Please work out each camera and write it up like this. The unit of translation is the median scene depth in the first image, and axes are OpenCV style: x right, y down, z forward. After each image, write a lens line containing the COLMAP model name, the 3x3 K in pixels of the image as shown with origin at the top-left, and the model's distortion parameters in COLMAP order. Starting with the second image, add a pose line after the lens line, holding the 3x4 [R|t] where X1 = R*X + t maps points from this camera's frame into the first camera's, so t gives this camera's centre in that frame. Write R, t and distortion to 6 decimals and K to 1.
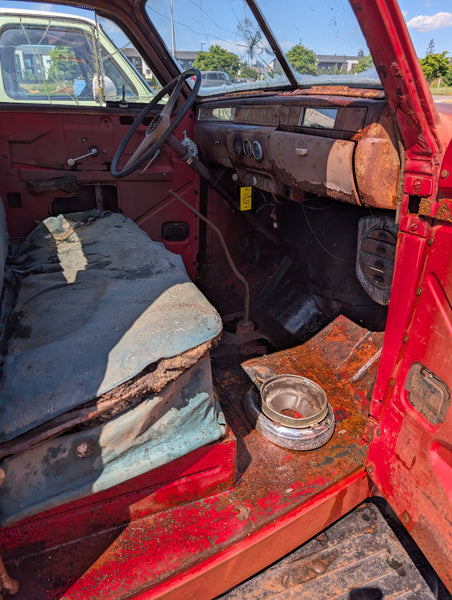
lens RADIAL K [[435.0, 0, 221.8], [0, 435.0, 303.3], [0, 0, 1]] dist [0.015748, -0.017919]
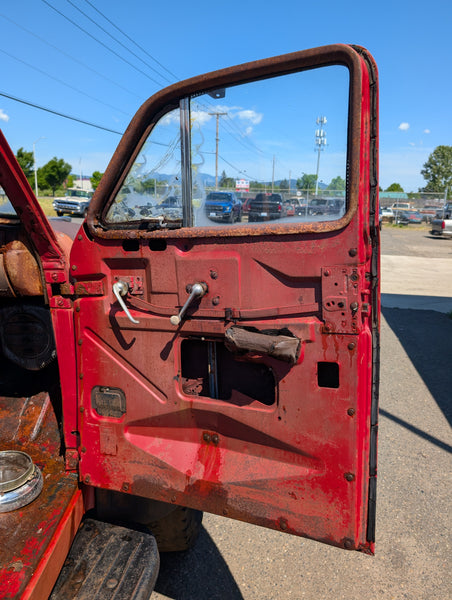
lens RADIAL K [[435.0, 0, 230.3], [0, 435.0, 300.3], [0, 0, 1]] dist [0.015748, -0.017919]
pose [[0.527774, -0.180796, 0.829920, -0.369702], [0.348419, 0.937177, -0.017409, 0.032722], [-0.774635, 0.298348, 0.557611, -0.215756]]
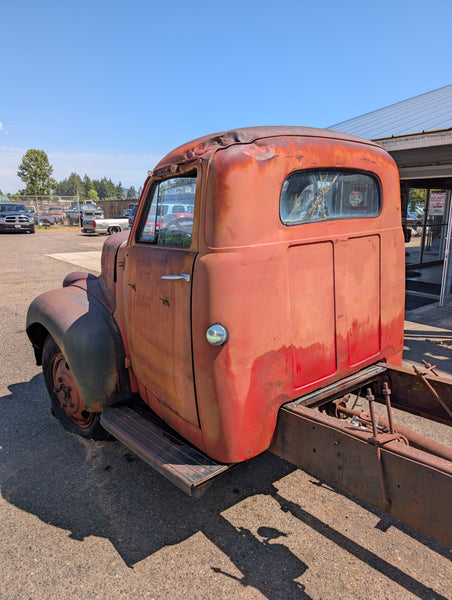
lens RADIAL K [[435.0, 0, 221.3], [0, 435.0, 300.8], [0, 0, 1]] dist [0.015748, -0.017919]
pose [[-0.287380, -0.207274, 0.935120, -2.259210], [0.424485, 0.847630, 0.318334, -0.922142], [-0.858618, 0.488427, -0.155607, 1.610360]]
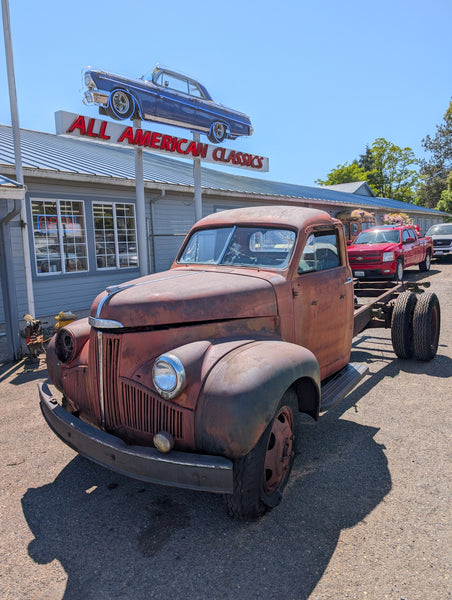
lens RADIAL K [[435.0, 0, 222.6], [0, 435.0, 296.7], [0, 0, 1]] dist [0.015748, -0.017919]
pose [[-0.847951, 0.090036, -0.522373, 1.750015], [-0.213725, 0.843743, 0.492360, -1.837531], [0.485079, 0.529141, -0.696210, 3.305038]]
